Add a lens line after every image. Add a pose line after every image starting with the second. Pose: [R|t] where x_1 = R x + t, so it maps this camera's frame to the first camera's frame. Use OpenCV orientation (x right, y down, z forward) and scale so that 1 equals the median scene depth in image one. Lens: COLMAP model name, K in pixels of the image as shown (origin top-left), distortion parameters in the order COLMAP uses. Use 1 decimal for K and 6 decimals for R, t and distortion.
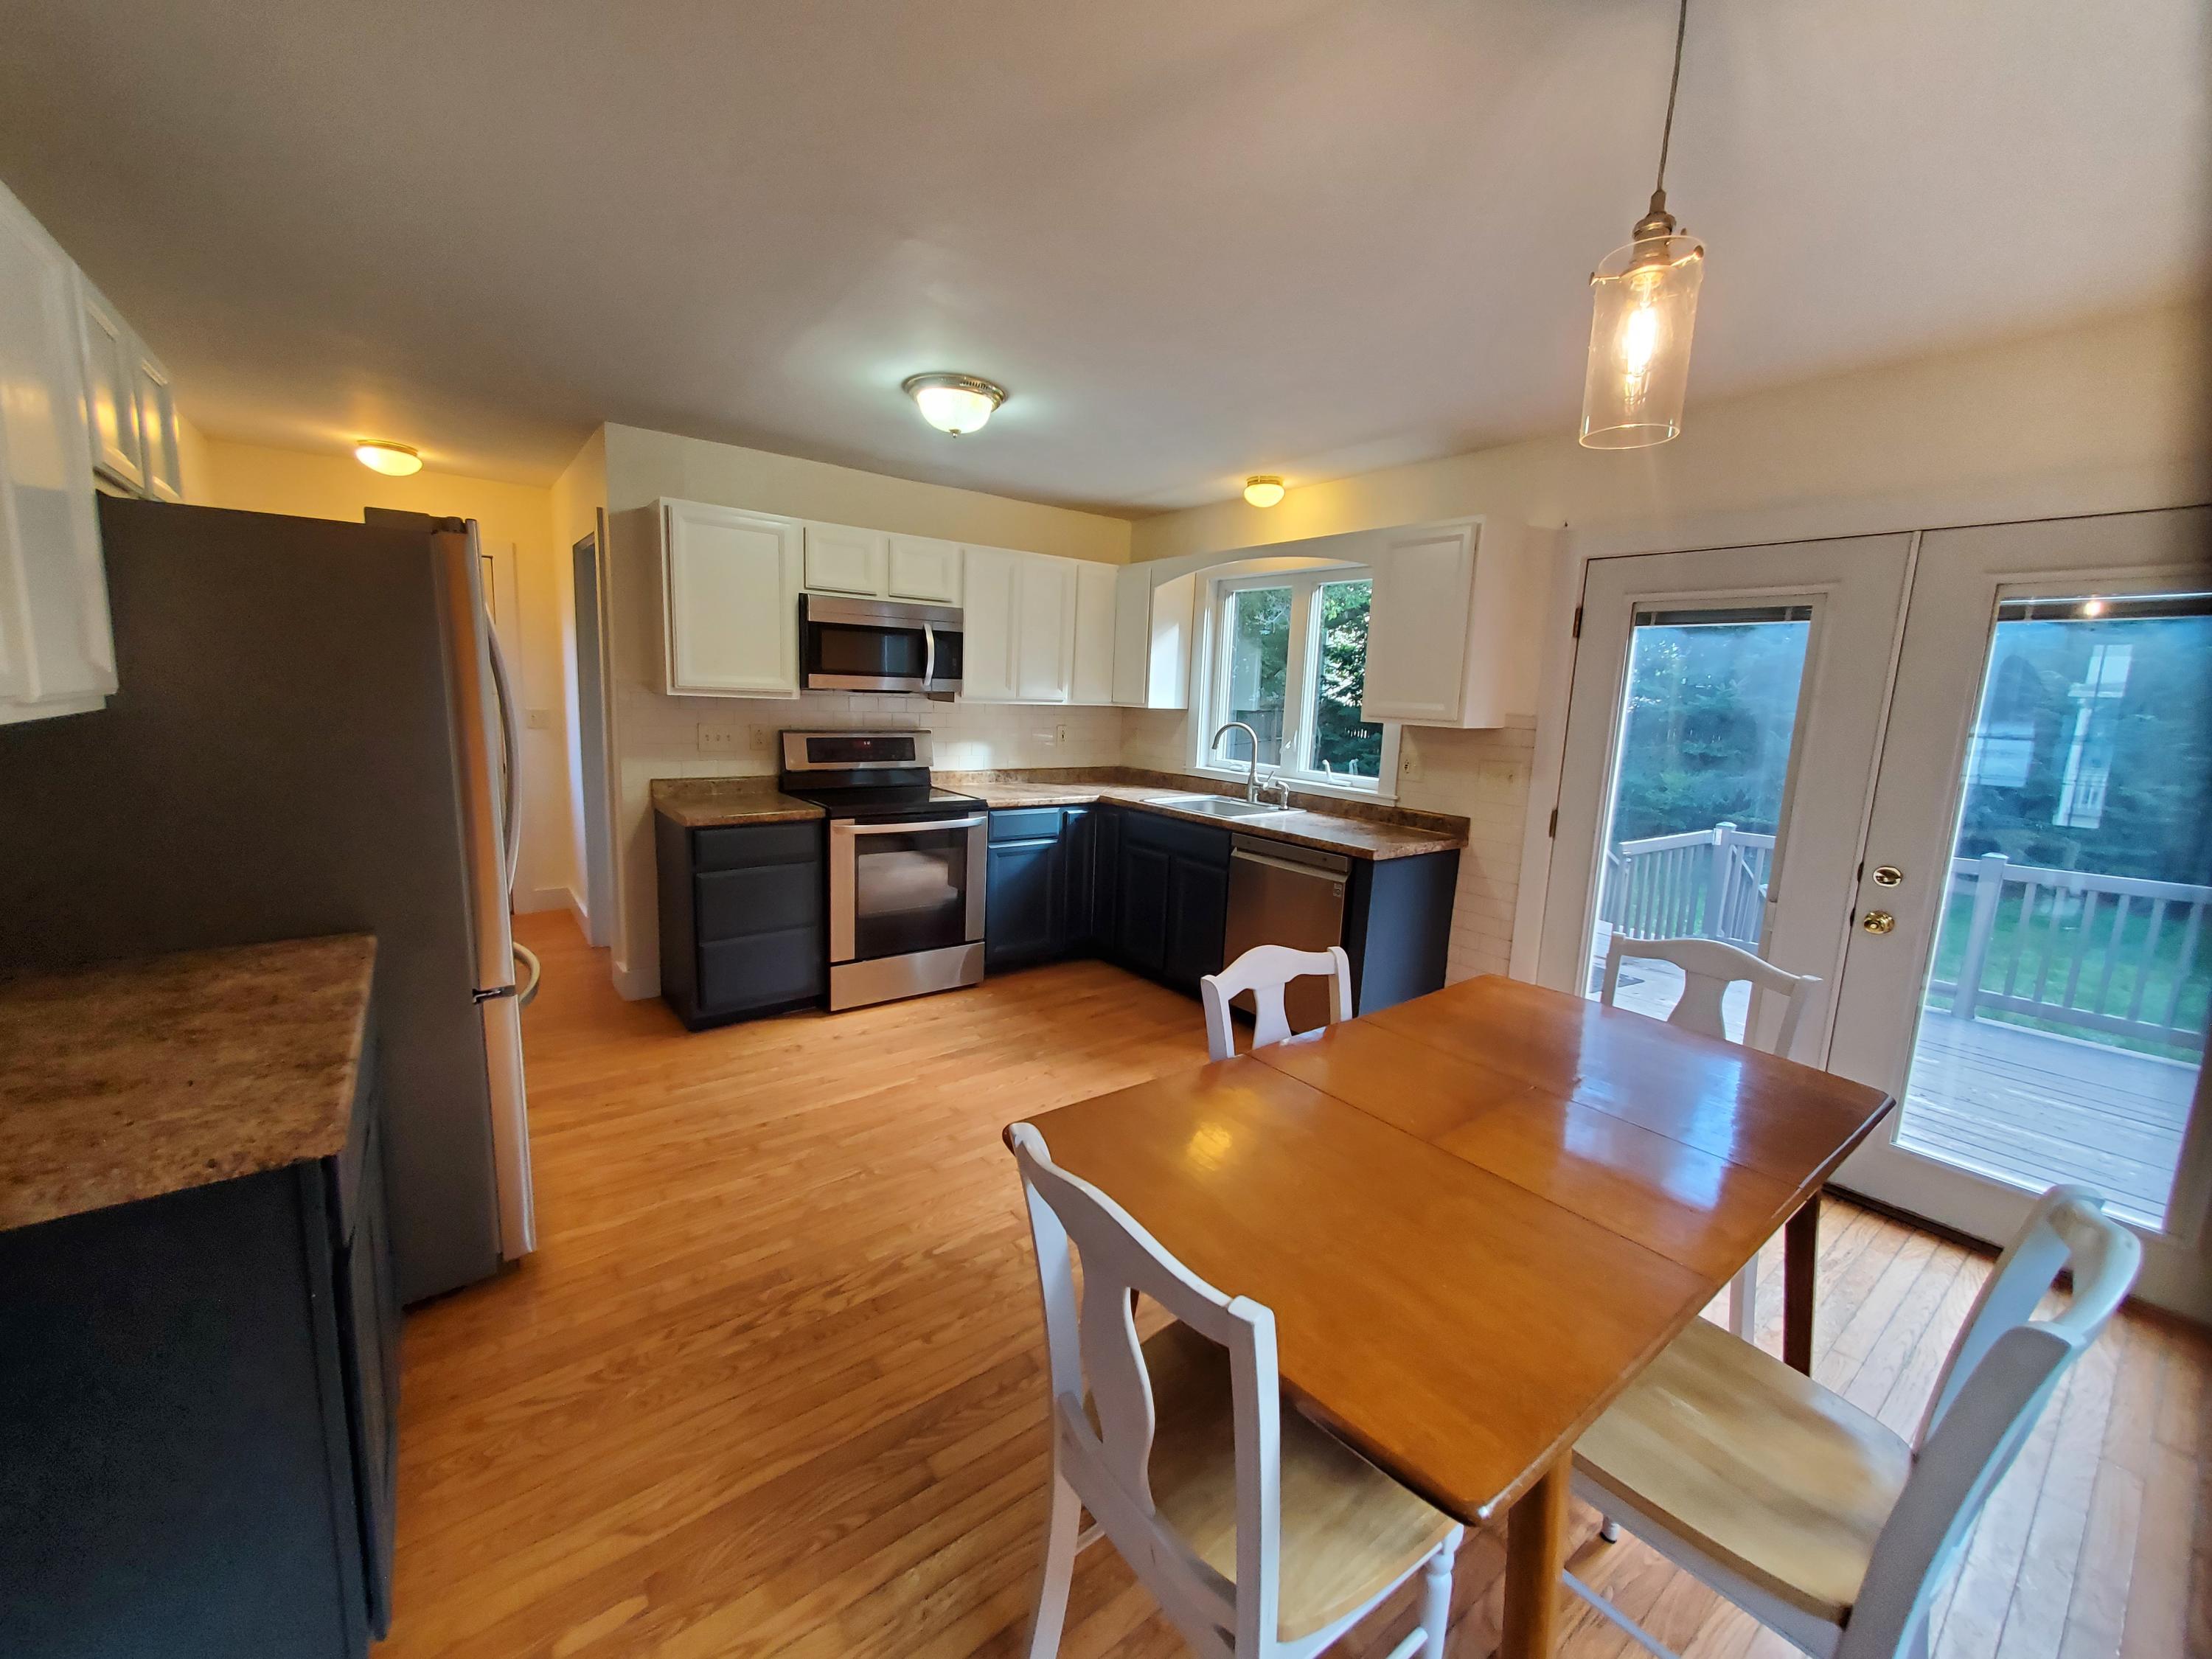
lens RADIAL K [[872.4, 0, 1100.1], [0, 872.4, 820.8], [0, 0, 1]] dist [0.001815, 0.000218]
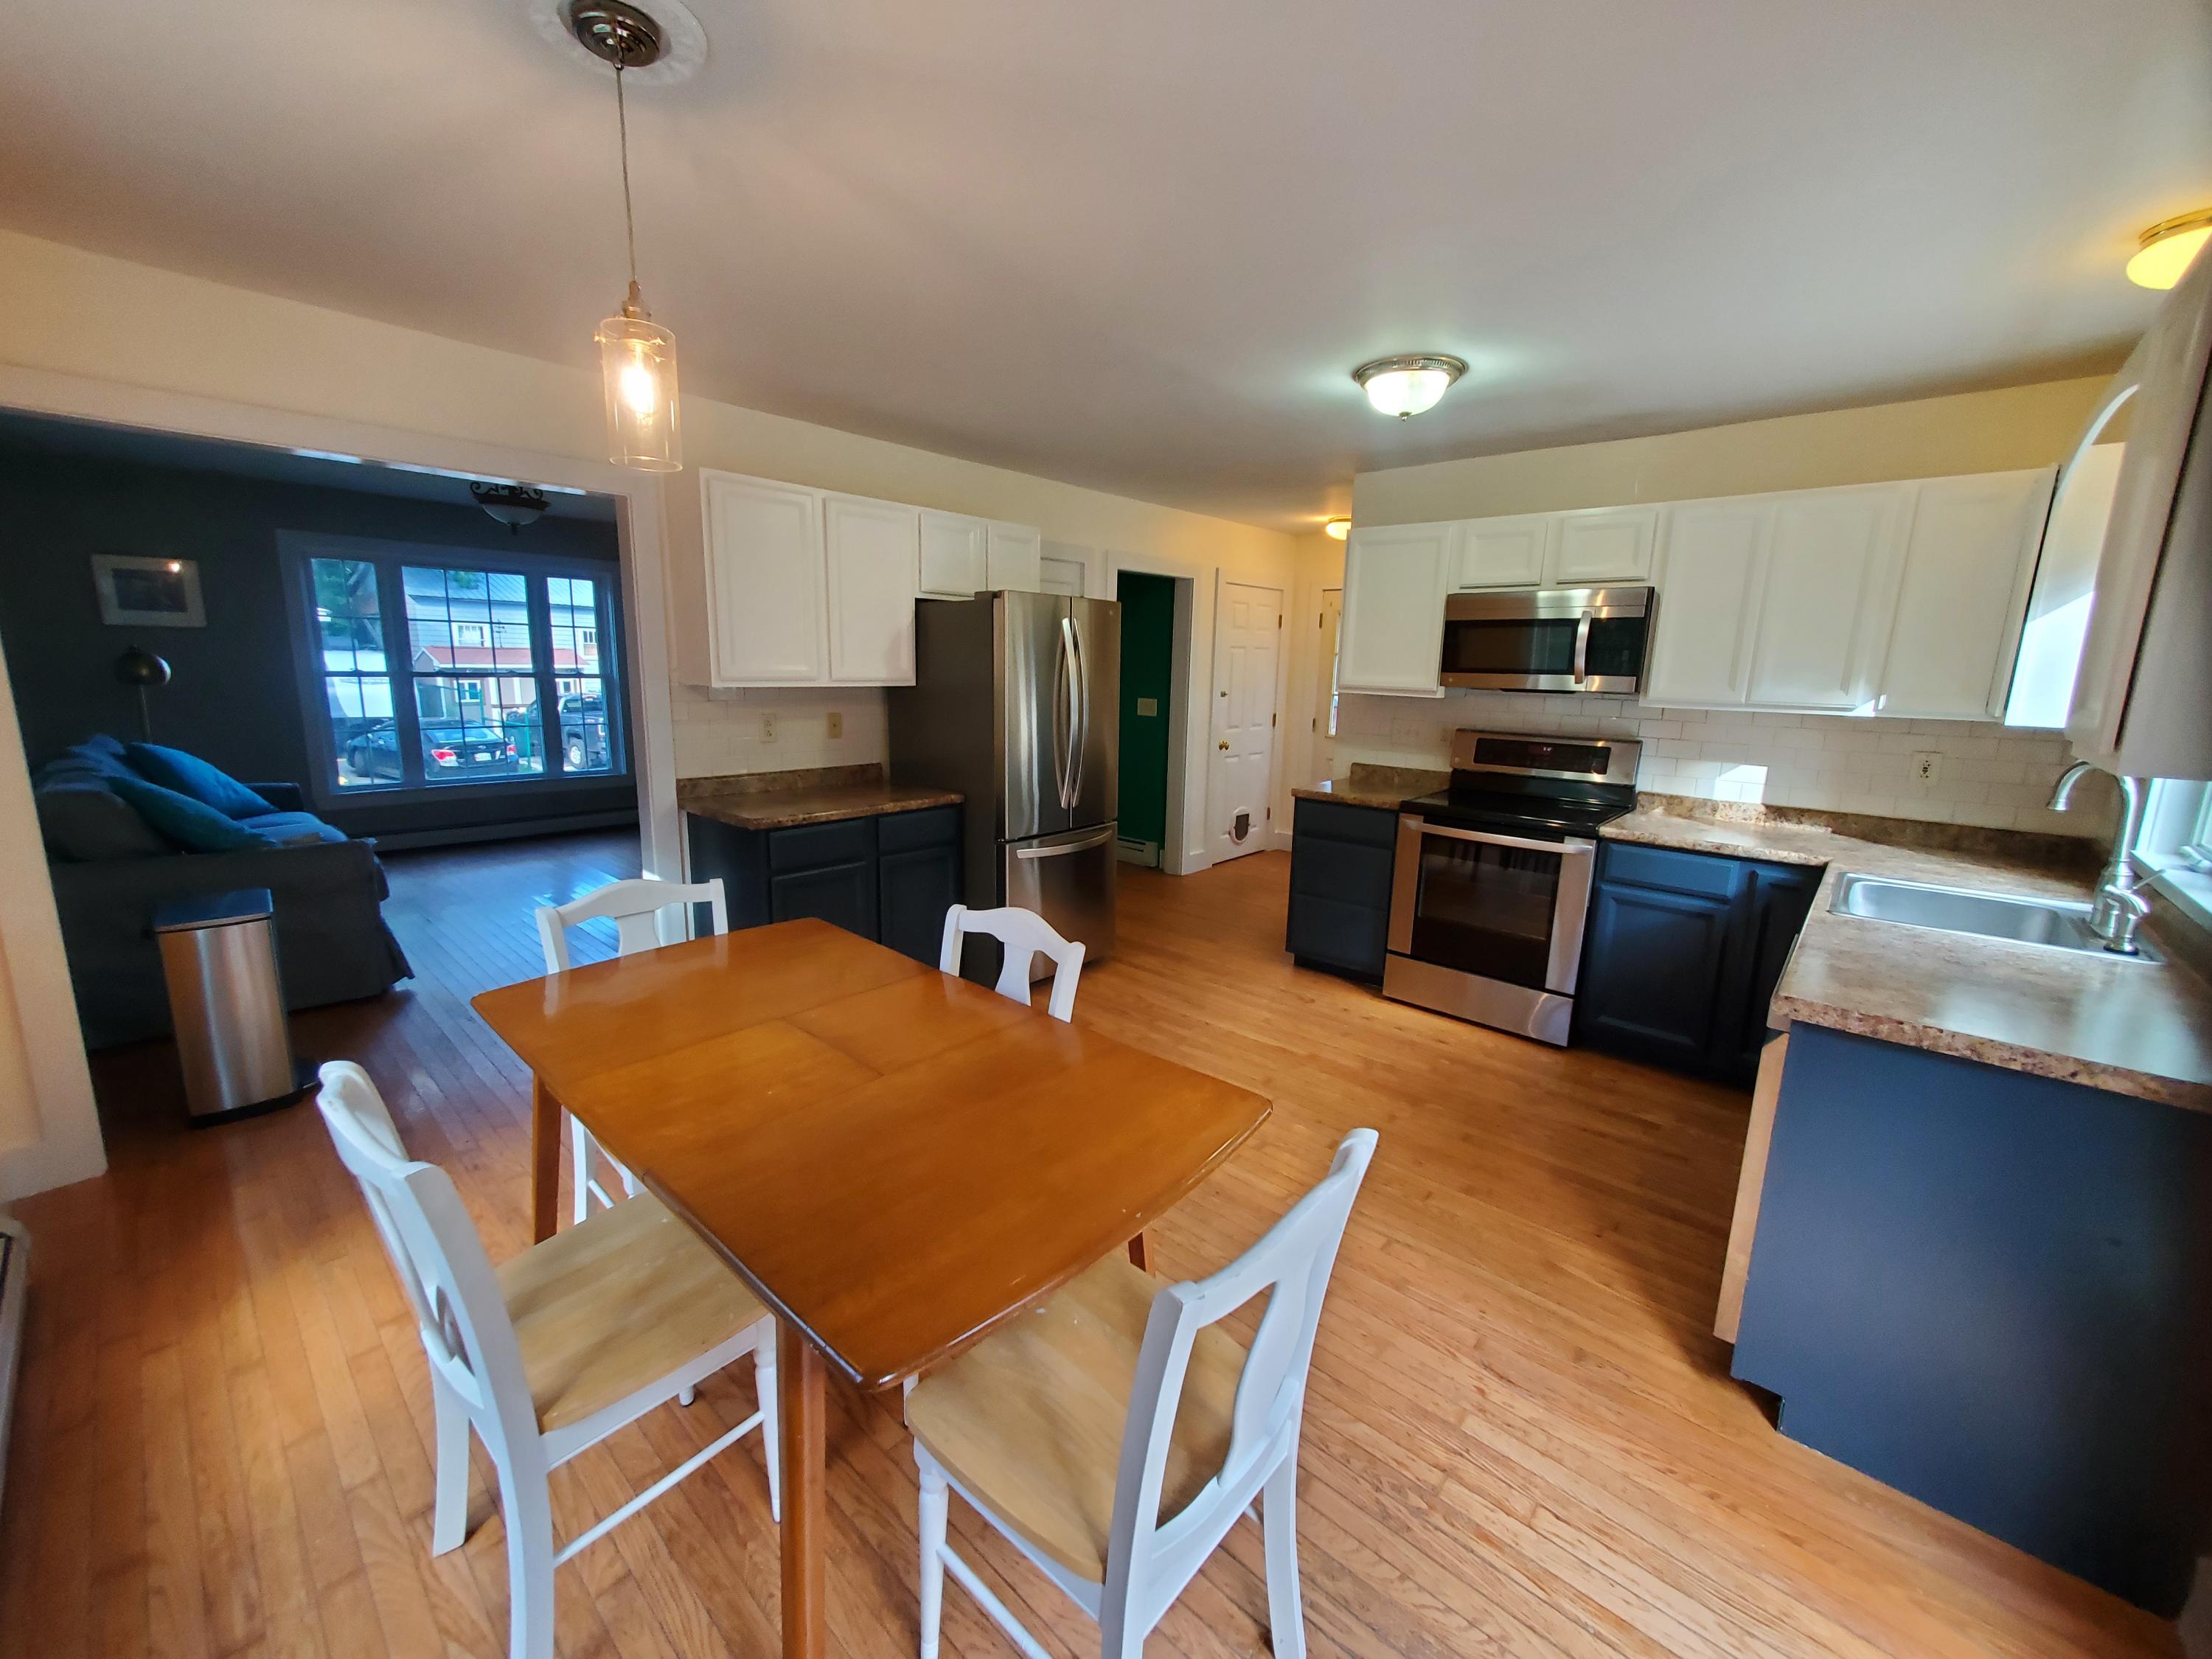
lens RADIAL K [[872.4, 0, 1100.1], [0, 872.4, 820.8], [0, 0, 1]] dist [0.001815, 0.000218]
pose [[0.186428, 0.143974, -0.971862, 0.593298], [-0.166240, 0.979563, 0.113225, -0.046015], [0.968302, 0.140454, 0.206552, 0.415785]]
